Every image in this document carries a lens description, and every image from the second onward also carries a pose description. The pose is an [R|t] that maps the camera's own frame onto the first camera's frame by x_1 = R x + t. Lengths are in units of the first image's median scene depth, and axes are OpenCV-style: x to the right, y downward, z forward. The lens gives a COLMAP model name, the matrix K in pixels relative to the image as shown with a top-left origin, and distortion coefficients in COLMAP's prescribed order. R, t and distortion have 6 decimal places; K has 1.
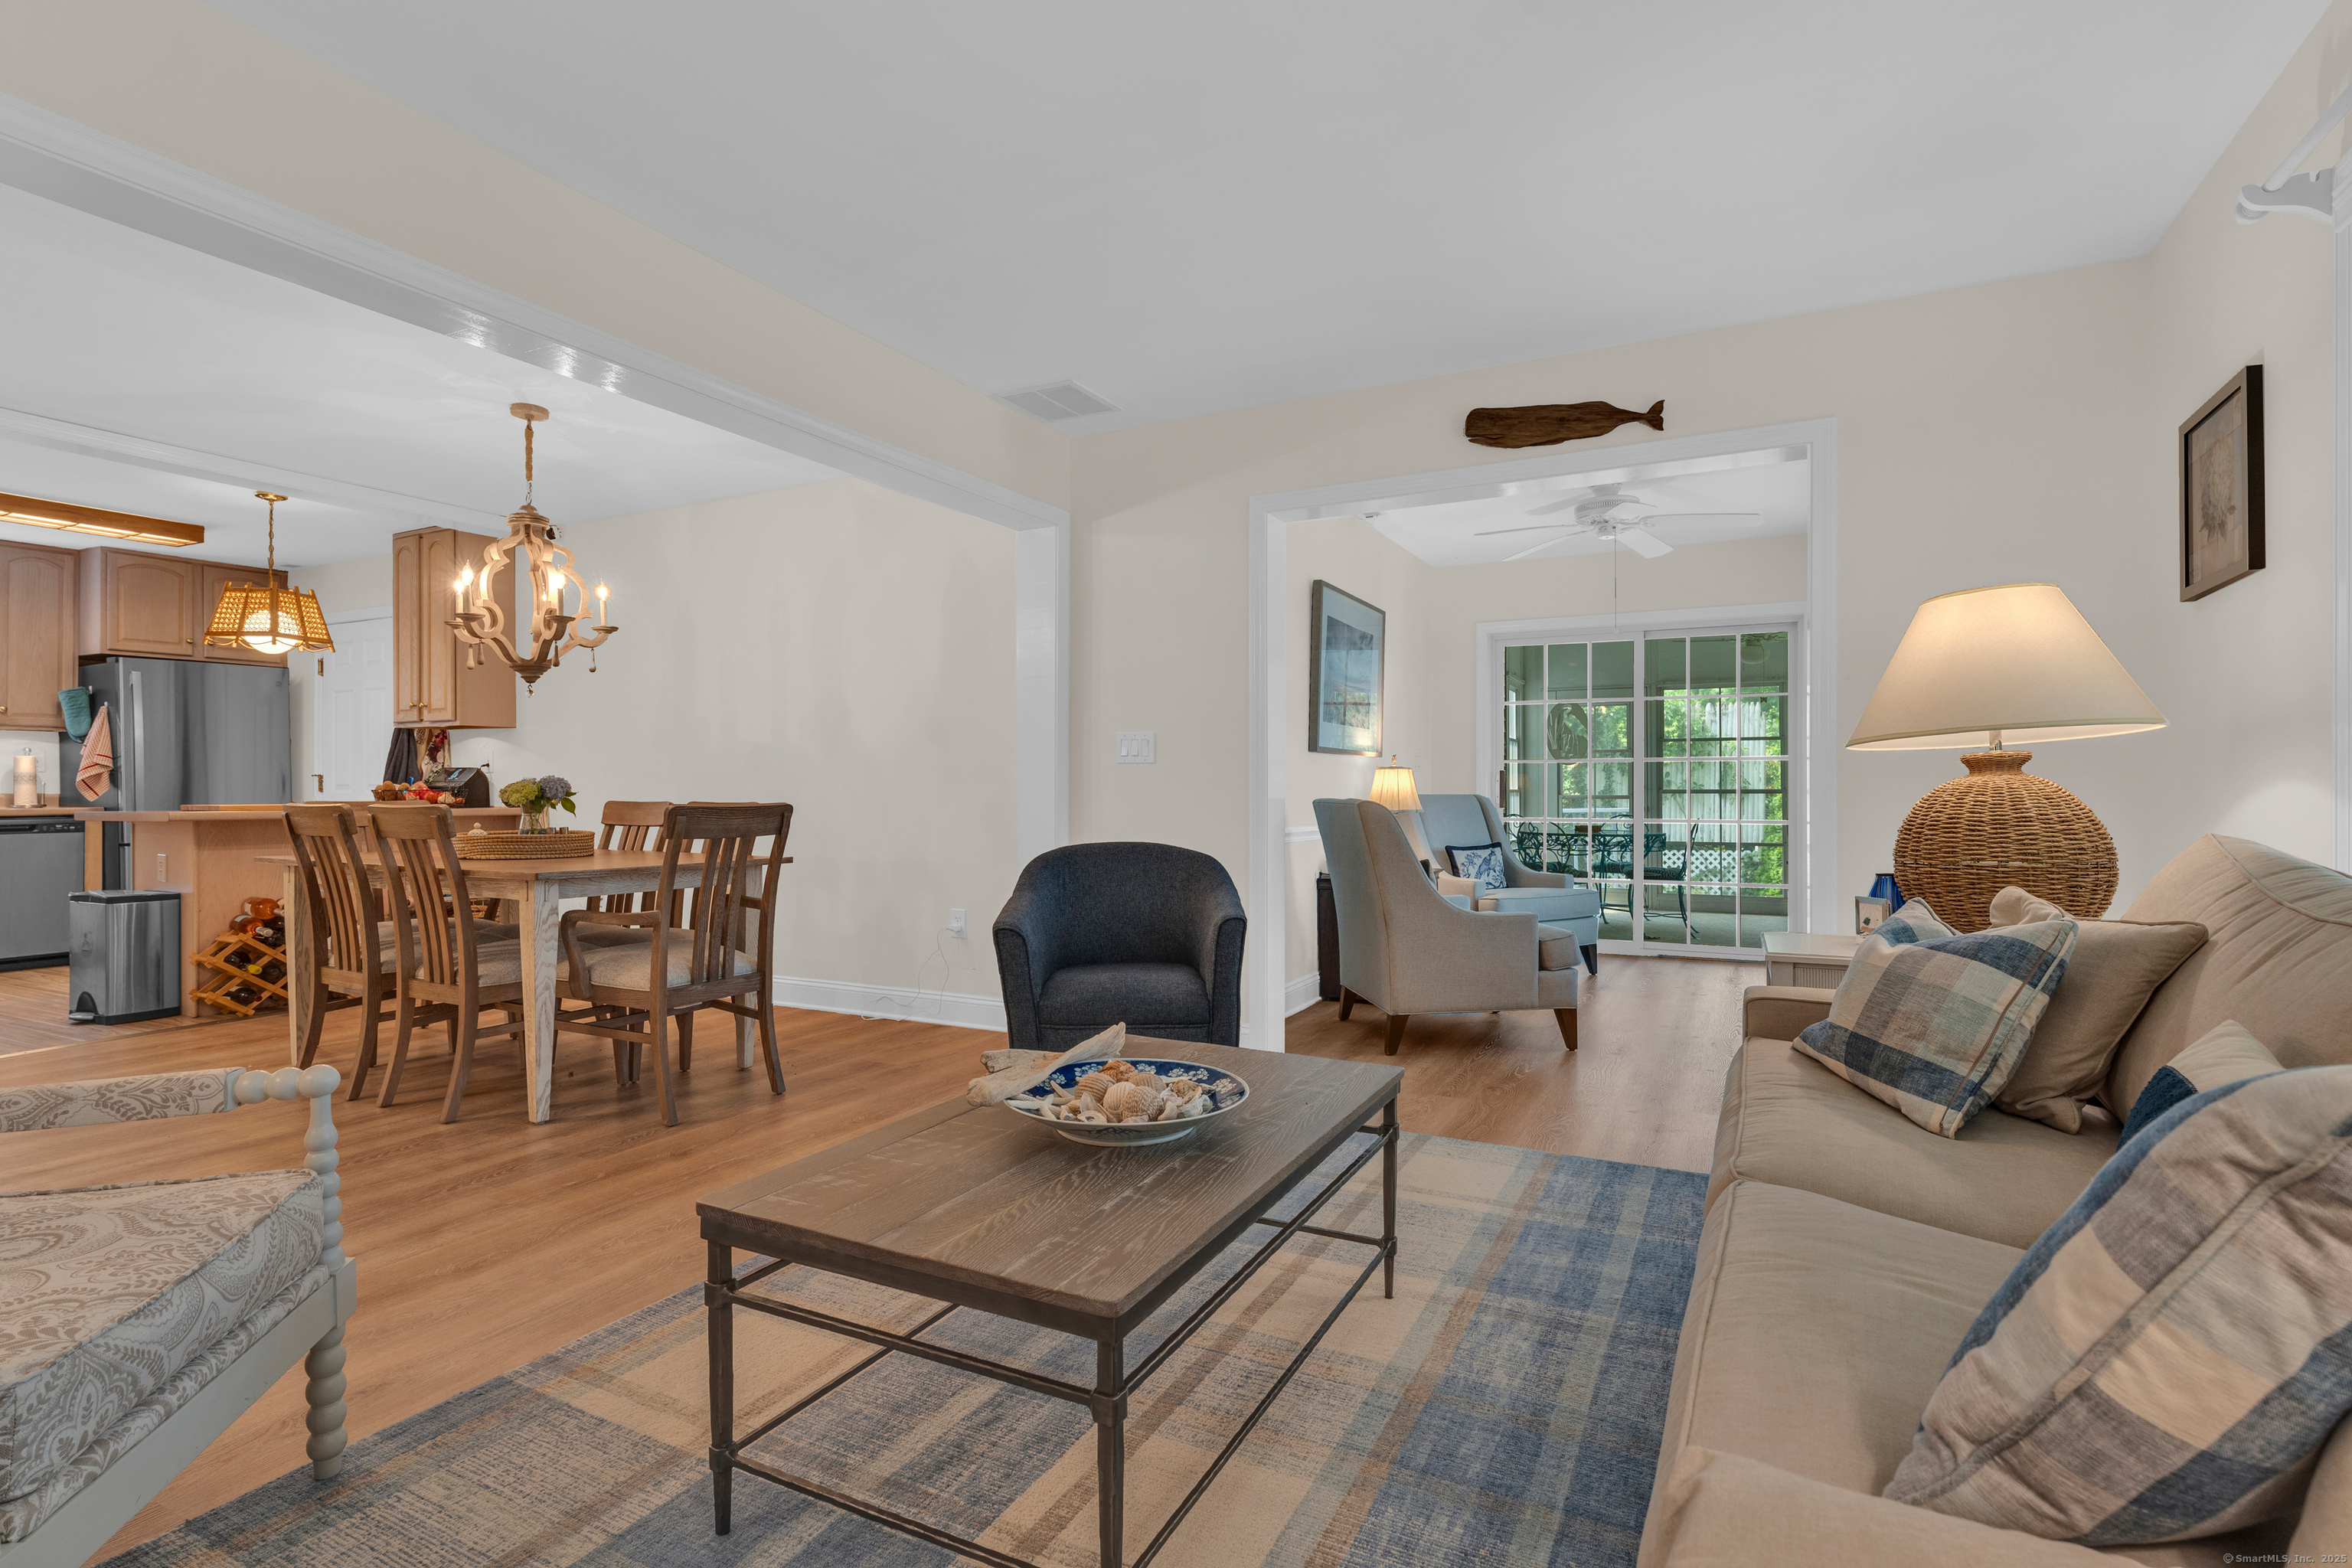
lens RADIAL K [[1206.9, 0, 1178.3], [0, 1206.9, 783.1], [0, 0, 1]] dist [-0.002489, -0.000272]
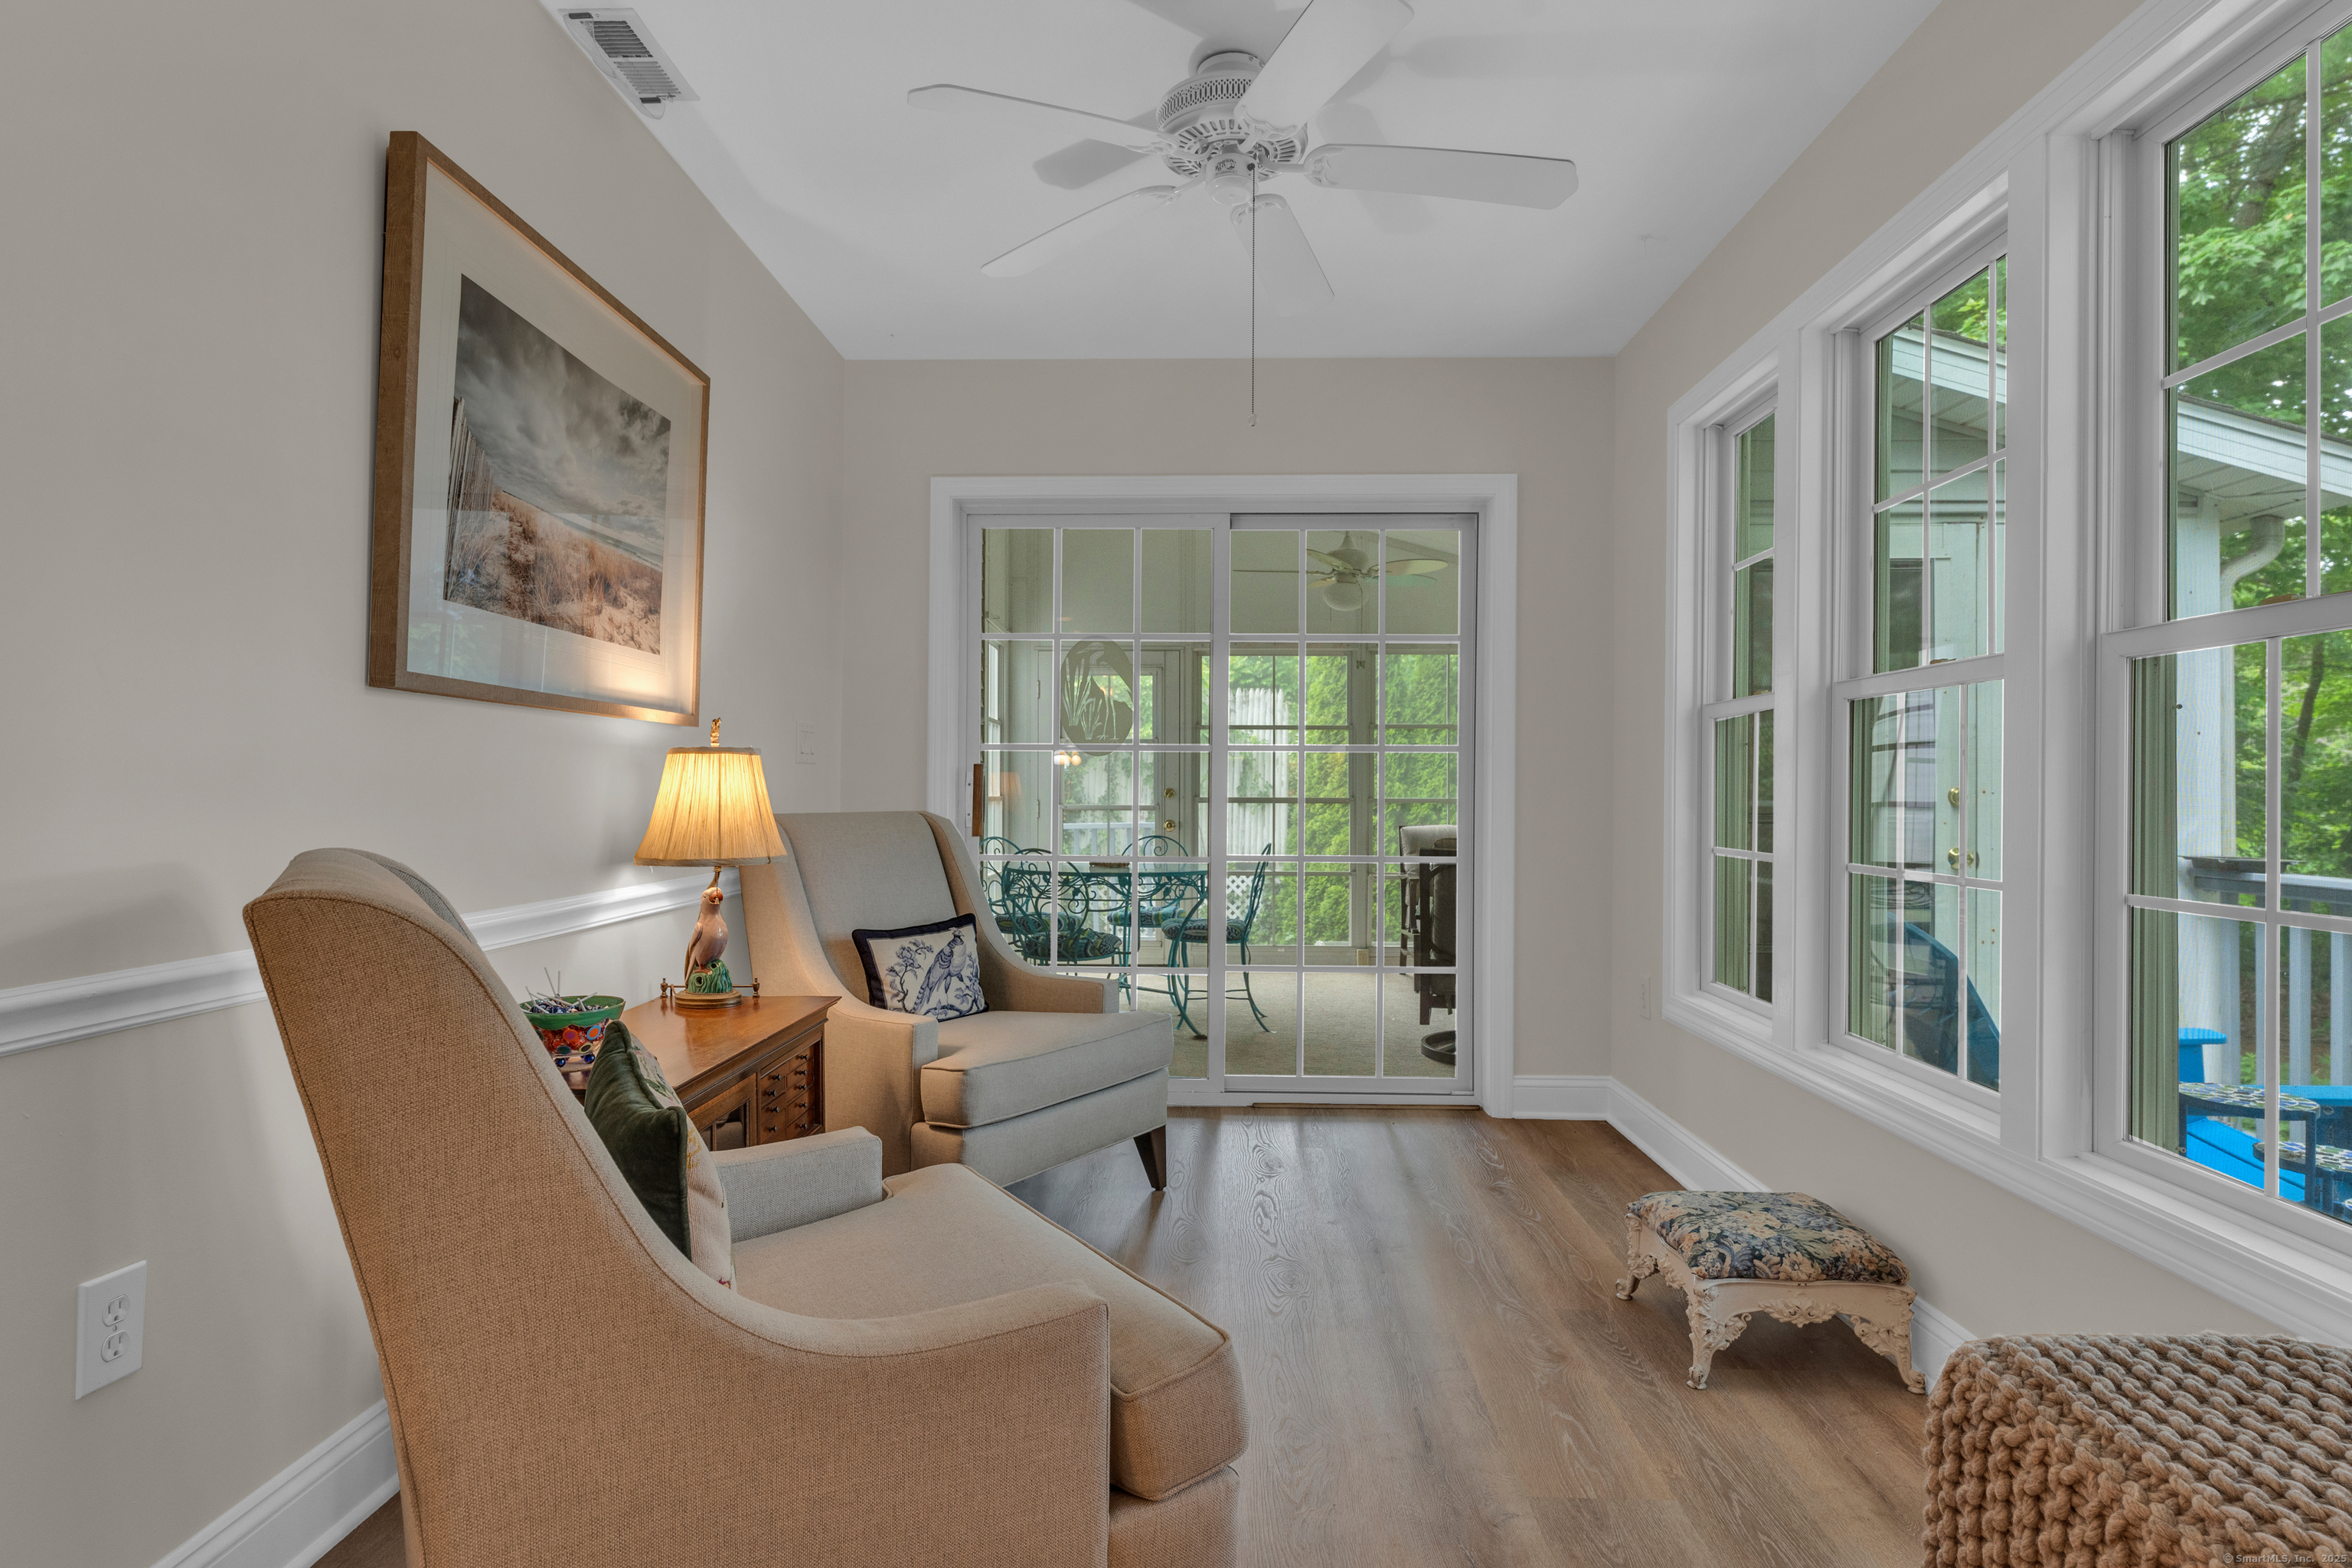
lens RADIAL K [[1206.9, 0, 1178.3], [0, 1206.9, 783.1], [0, 0, 1]] dist [-0.002489, -0.000272]
pose [[0.909120, 0.007565, 0.416465, 0.143342], [-0.006801, 0.999971, -0.003317, -0.001610], [-0.416478, 0.000183, 0.909146, 0.539437]]
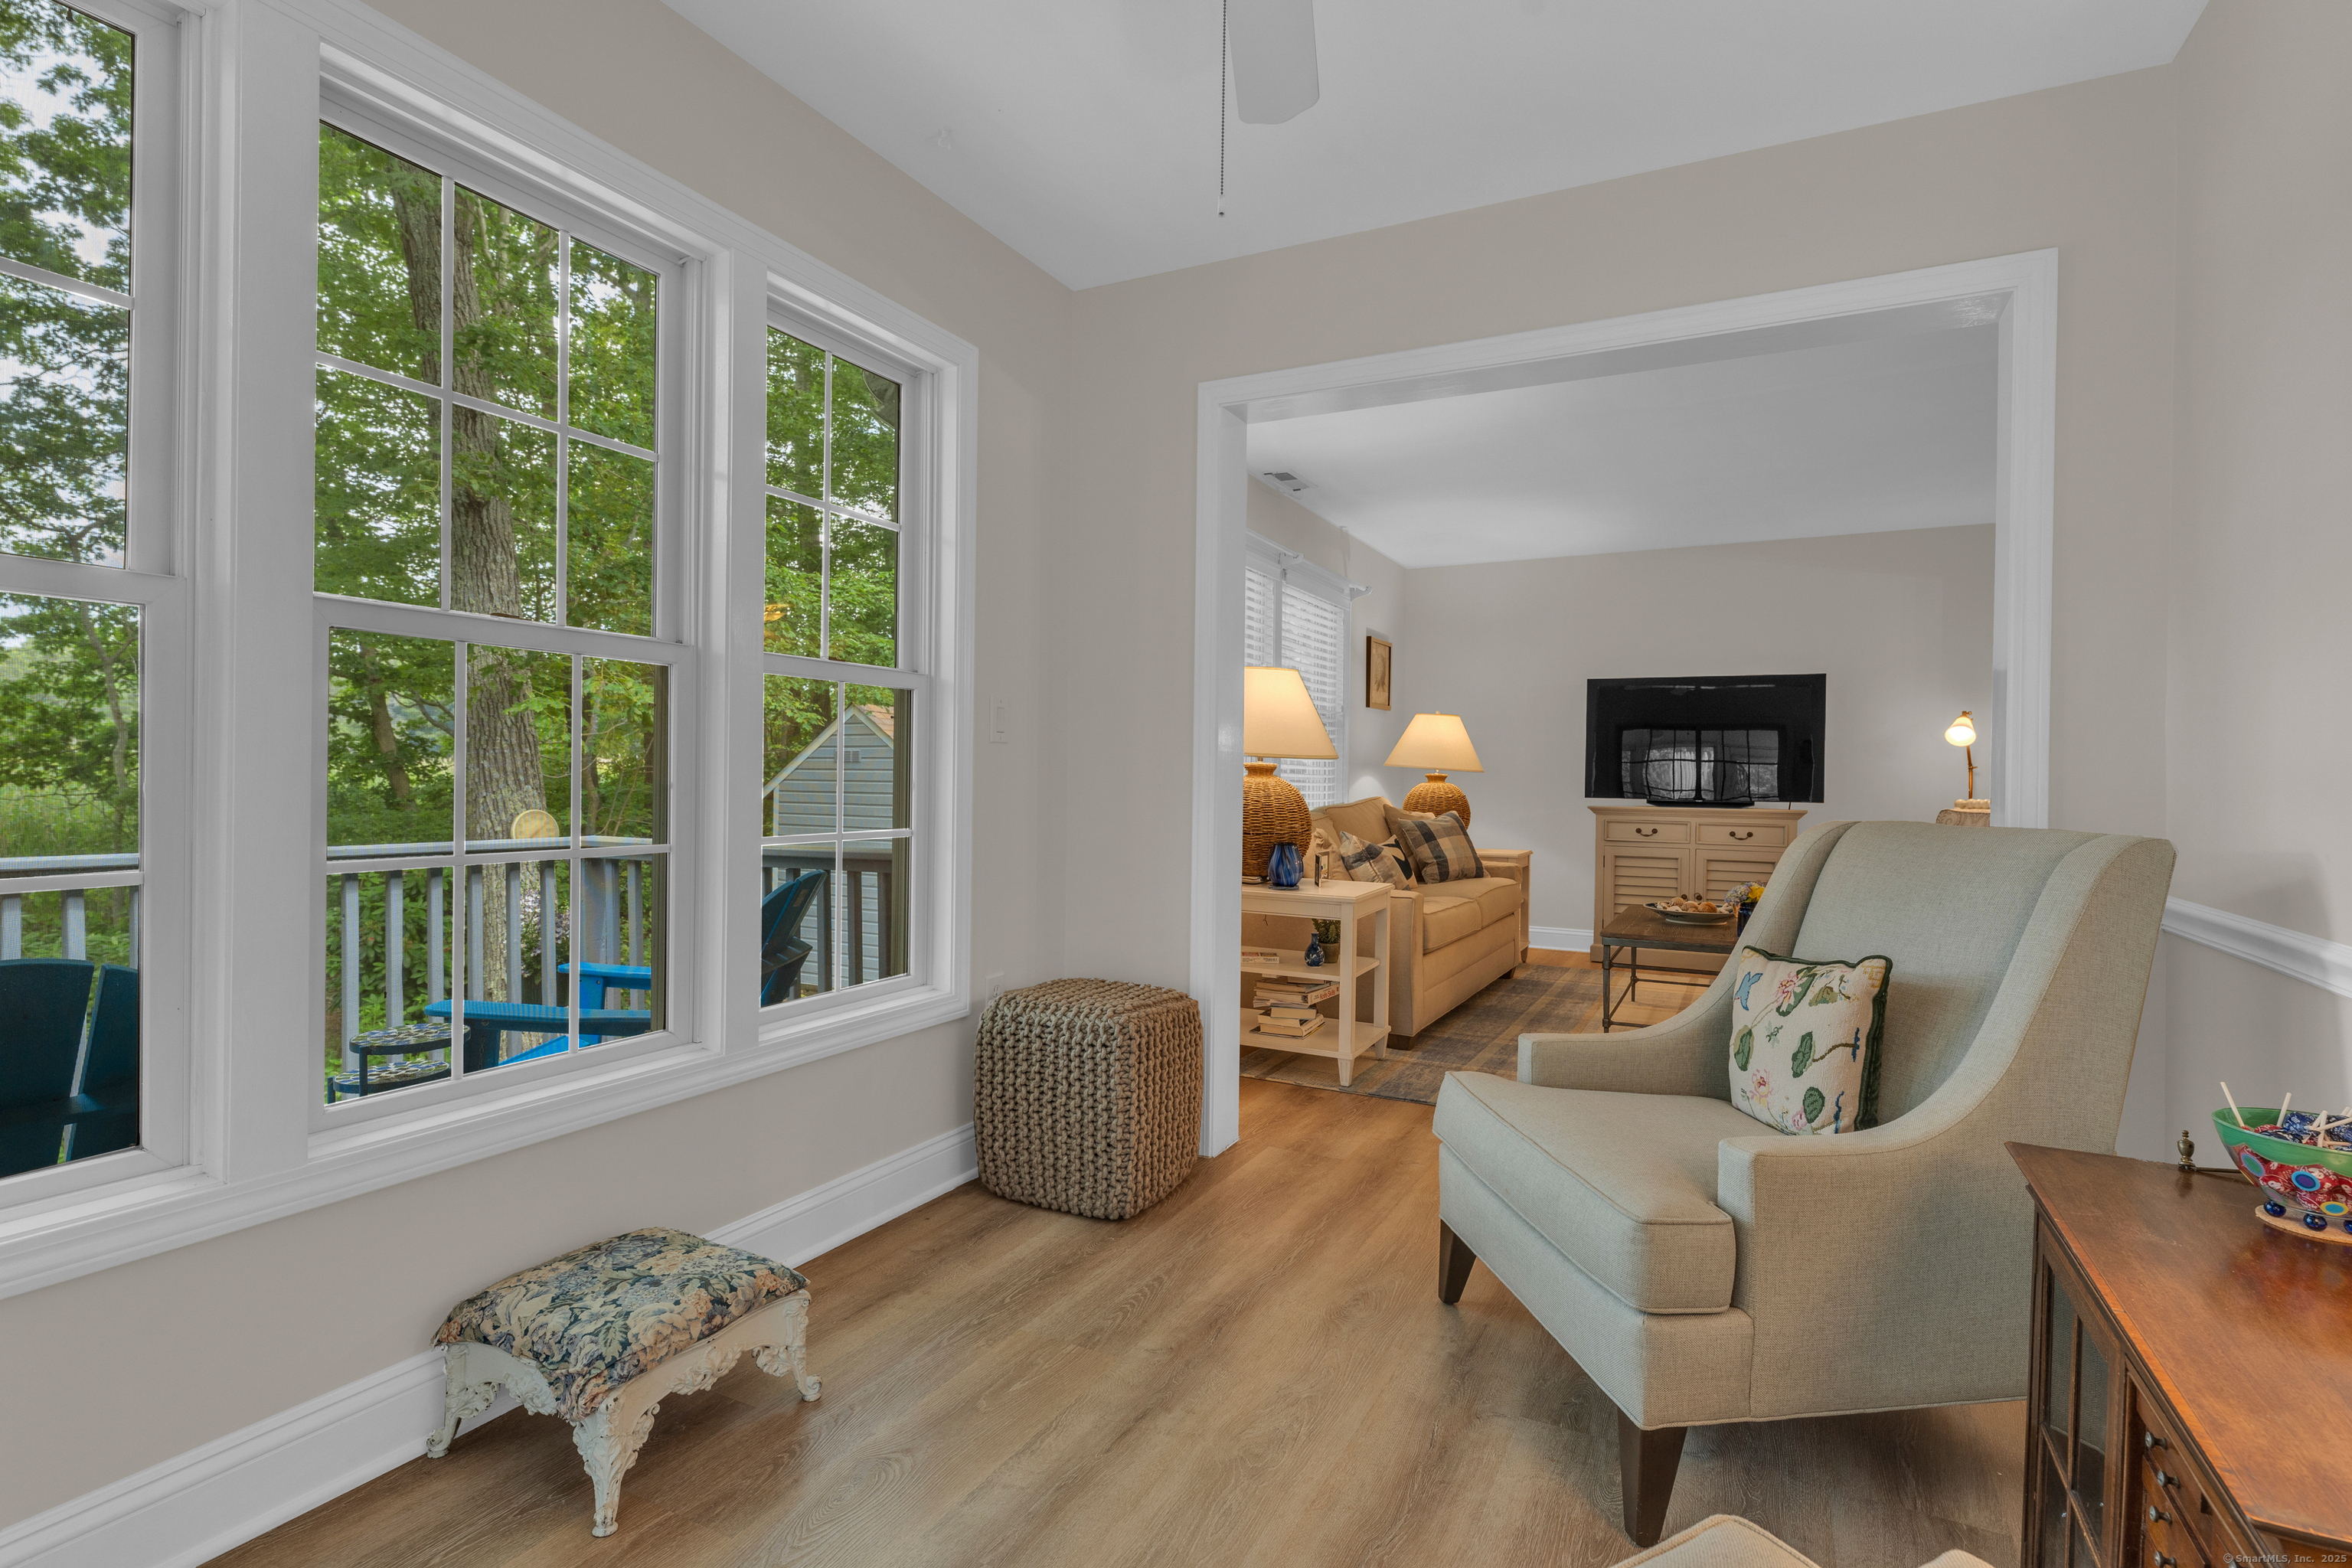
lens RADIAL K [[1206.9, 0, 1178.3], [0, 1206.9, 783.1], [0, 0, 1]] dist [-0.002489, -0.000272]
pose [[-0.999774, -0.013608, 0.016351, 0.351016], [-0.013640, 0.999905, -0.001840, 0.001741], [-0.016325, -0.002063, -0.999865, 1.218364]]
